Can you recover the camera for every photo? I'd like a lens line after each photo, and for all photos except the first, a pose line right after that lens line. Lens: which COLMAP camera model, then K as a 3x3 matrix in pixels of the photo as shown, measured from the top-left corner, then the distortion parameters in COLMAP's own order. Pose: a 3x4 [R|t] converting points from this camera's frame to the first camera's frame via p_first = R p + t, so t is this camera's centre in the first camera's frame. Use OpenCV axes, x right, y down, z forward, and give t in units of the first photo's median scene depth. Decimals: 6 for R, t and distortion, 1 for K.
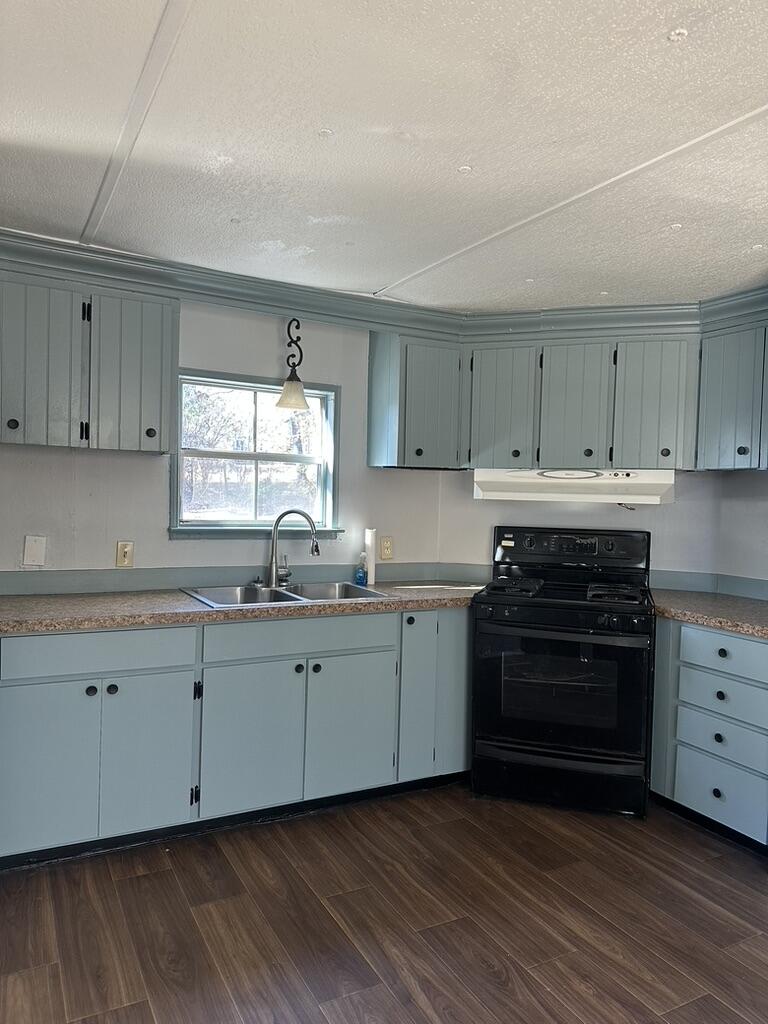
lens RADIAL K [[723.3, 0, 382.9], [0, 723.3, 514.3], [0, 0, 1]] dist [-0.013548, -0.006112]
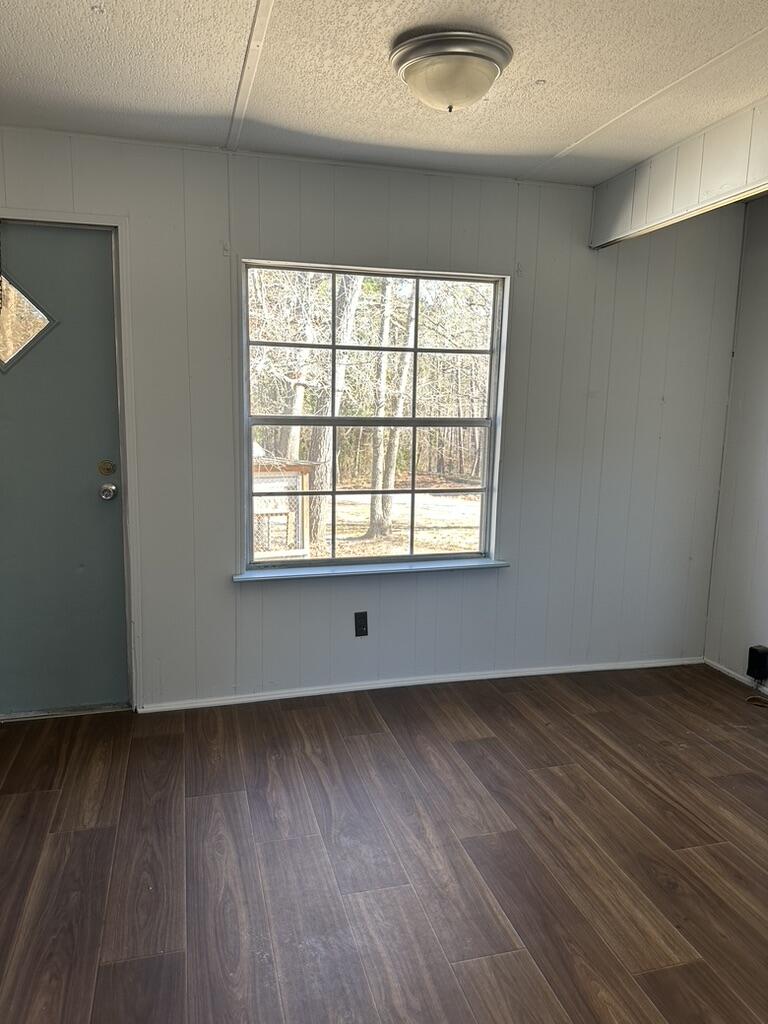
lens RADIAL K [[723.3, 0, 385.0], [0, 723.3, 516.1], [0, 0, 1]] dist [-0.013548, -0.006112]
pose [[-0.975877, -0.075873, 0.204714, -0.059801], [-0.035264, 0.980137, 0.195164, -0.026321], [-0.215455, 0.183237, -0.959168, 1.535197]]
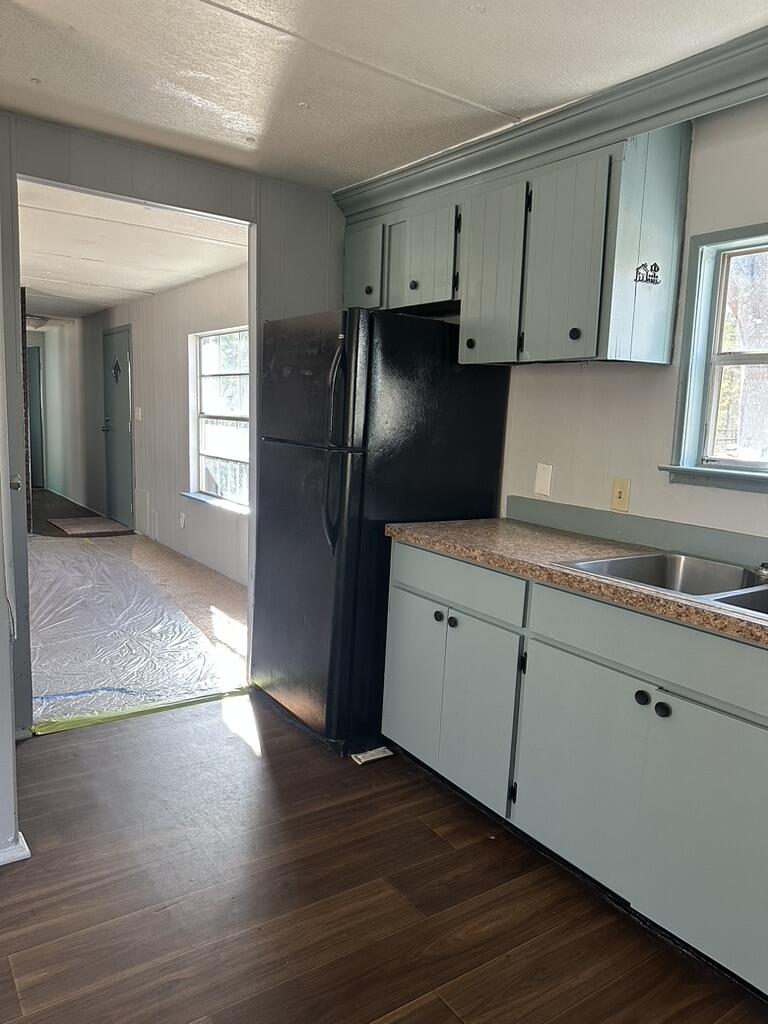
lens RADIAL K [[723.3, 0, 379.8], [0, 723.3, 508.5], [0, 0, 1]] dist [-0.013548, -0.006112]
pose [[0.120909, 0.112376, -0.986282, 0.492365], [-0.082891, 0.991244, 0.102780, 0.013730], [0.989197, 0.069327, 0.129165, 0.774950]]
